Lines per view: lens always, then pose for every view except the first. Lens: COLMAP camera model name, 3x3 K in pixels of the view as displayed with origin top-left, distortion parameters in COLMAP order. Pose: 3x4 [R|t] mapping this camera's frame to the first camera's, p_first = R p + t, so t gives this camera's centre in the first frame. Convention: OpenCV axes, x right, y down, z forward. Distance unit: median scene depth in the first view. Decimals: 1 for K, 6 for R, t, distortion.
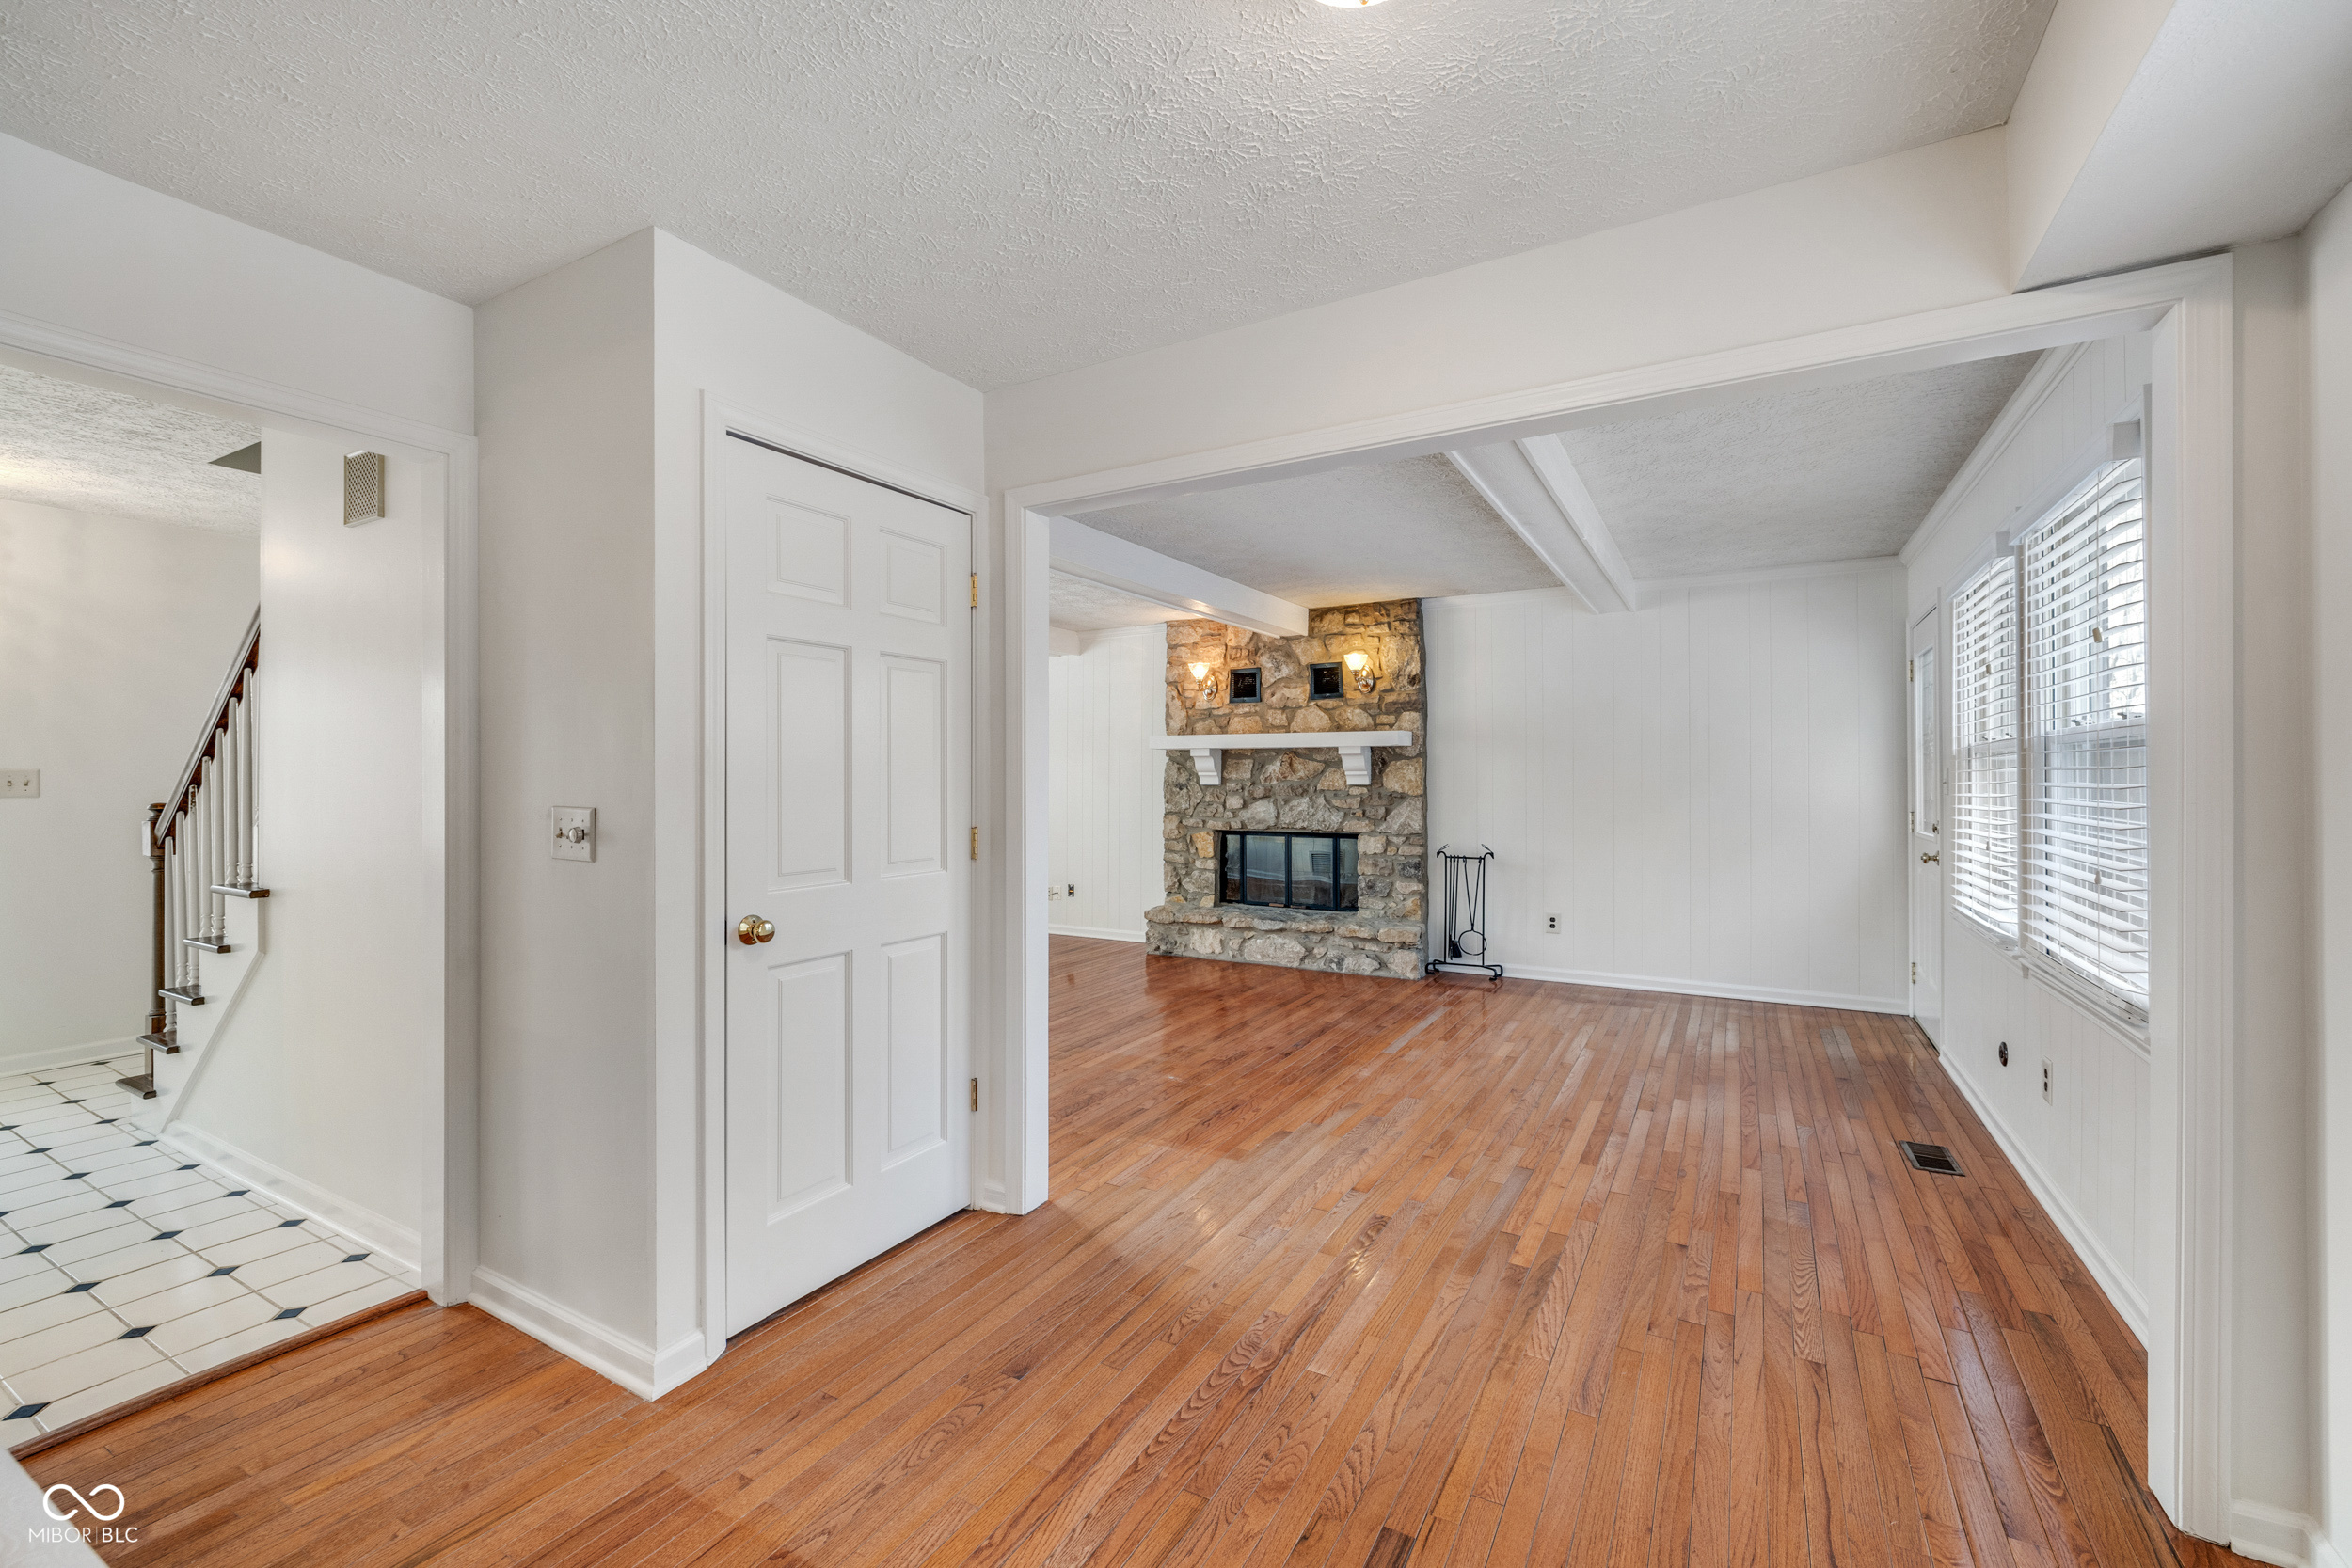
lens RADIAL K [[983.3, 0, 1176.0], [0, 983.3, 784.0], [0, 0, 1]] dist [-0.000093, -0.000044]
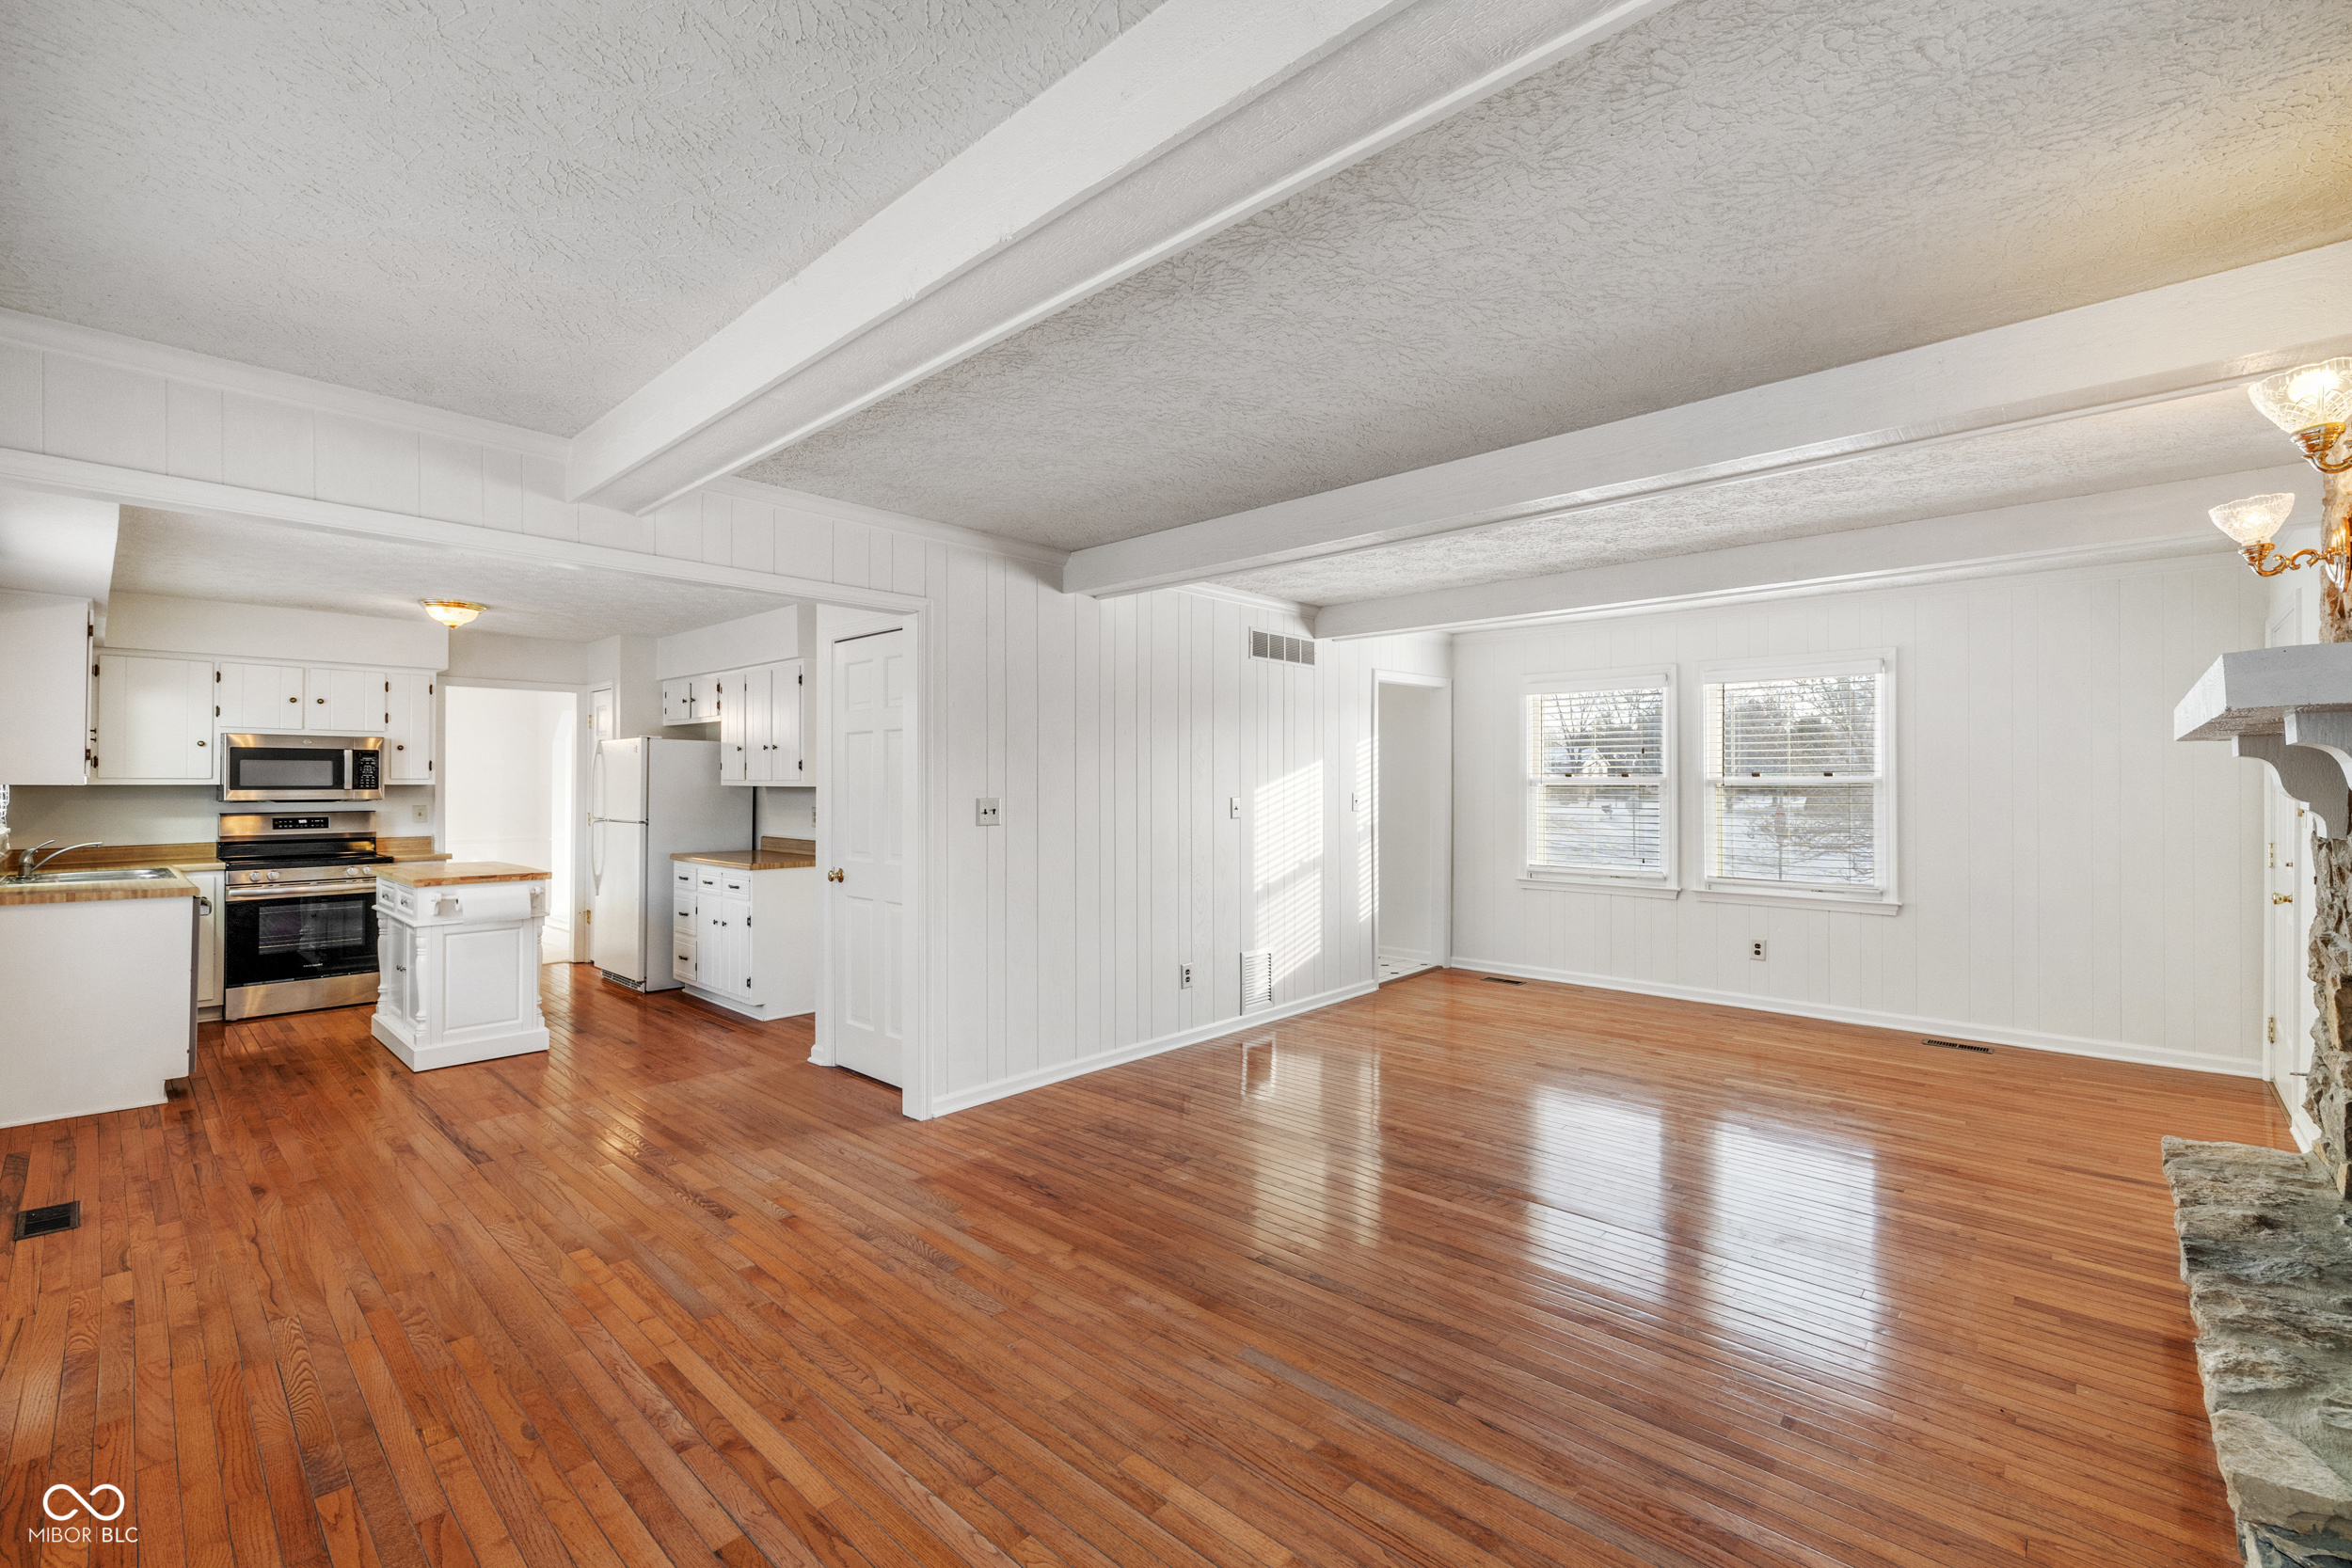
lens RADIAL K [[998.5, 0, 1176.0], [0, 998.5, 784.0], [0, 0, 1]] dist [0.000369, 0.000161]
pose [[-0.223574, 0.001008, -0.974686, 0.505897], [-0.004596, 0.999987, 0.002088, -0.018459], [0.974676, 0.004947, -0.223567, 0.742922]]
